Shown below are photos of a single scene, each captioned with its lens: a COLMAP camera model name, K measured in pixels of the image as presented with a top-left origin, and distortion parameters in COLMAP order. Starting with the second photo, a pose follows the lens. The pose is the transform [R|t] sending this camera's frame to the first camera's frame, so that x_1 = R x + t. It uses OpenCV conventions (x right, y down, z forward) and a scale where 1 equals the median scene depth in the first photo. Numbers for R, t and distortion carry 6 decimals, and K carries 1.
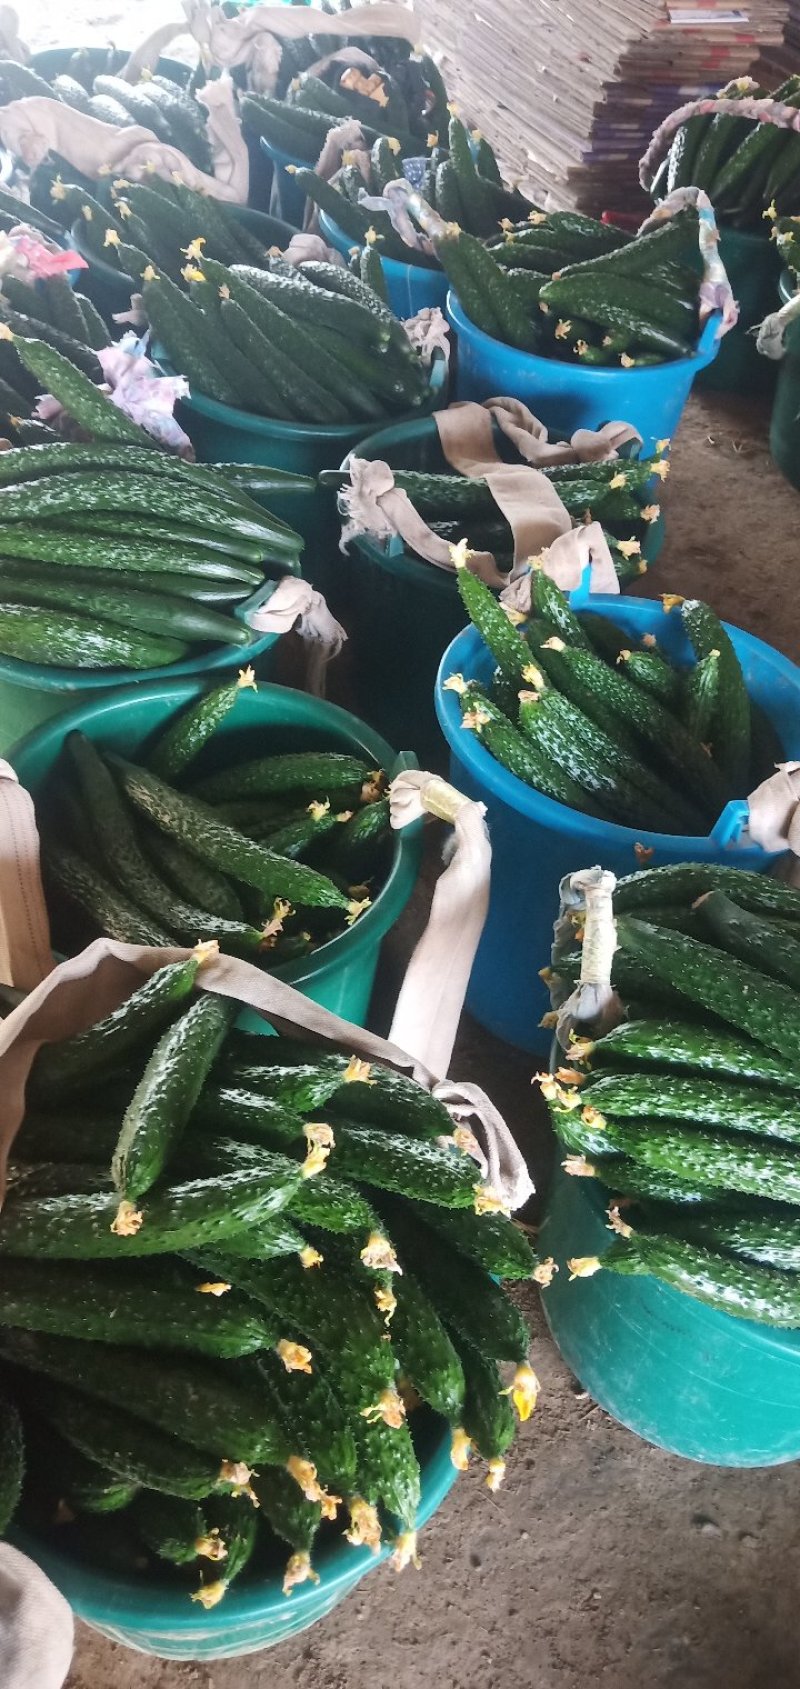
lens RADIAL K [[1292.8, 0, 400.0], [0, 1292.8, 844.5], [0, 0, 1]] dist [-0.001798, 0.079186]
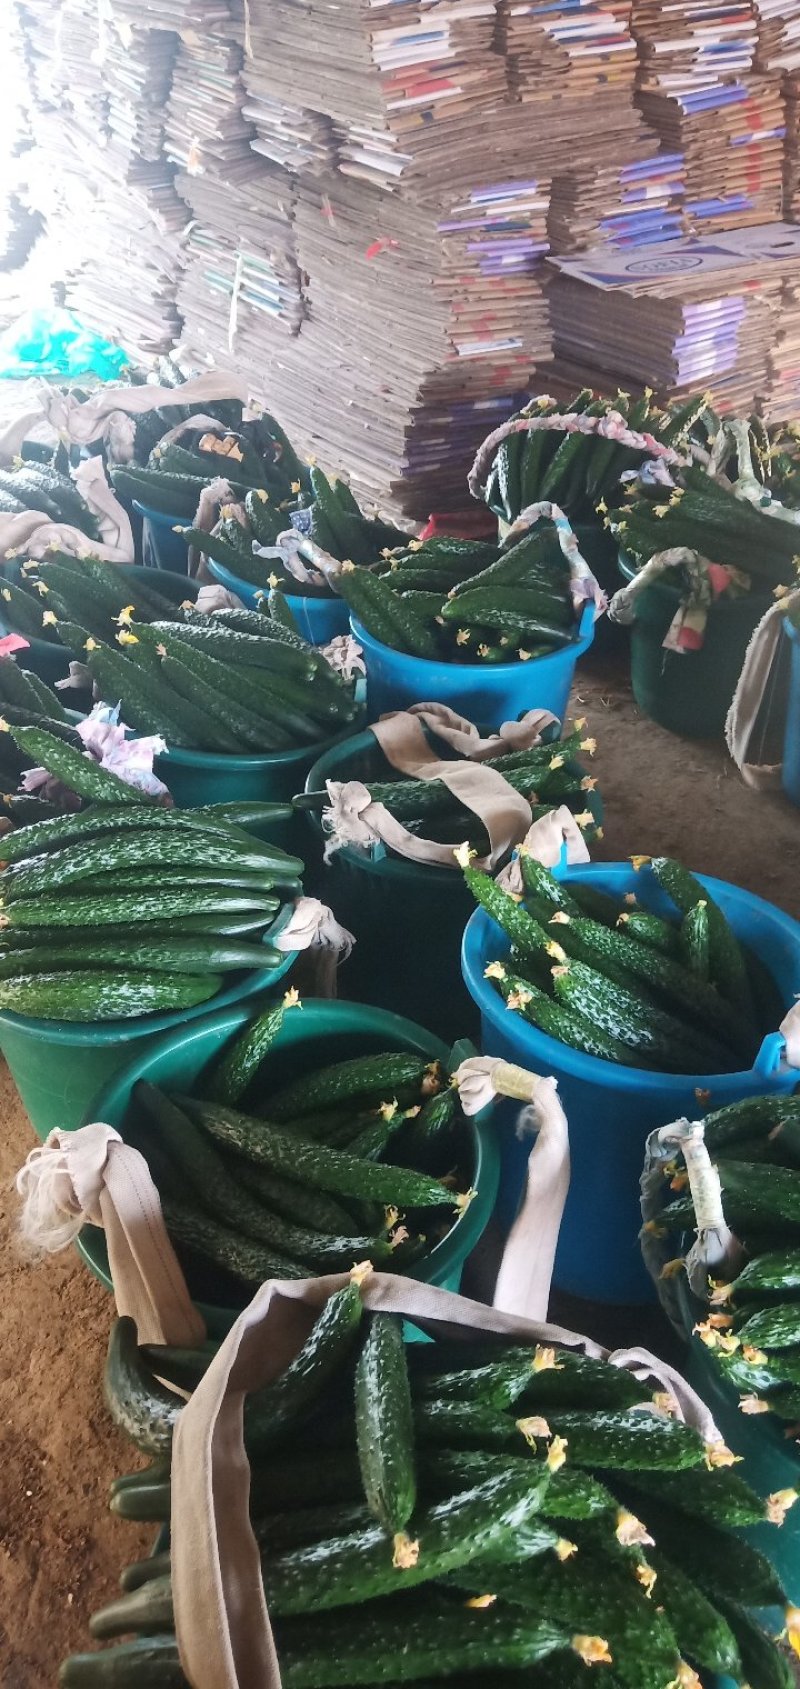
lens RADIAL K [[1298.8, 0, 400.0], [0, 1298.8, 844.5], [0, 0, 1]] dist [0.234878, -0.001451]
pose [[0.977533, -0.166009, 0.129888, -0.125127], [0.188001, 0.965326, -0.181111, -0.032066], [-0.095319, 0.201461, 0.974848, -0.080571]]
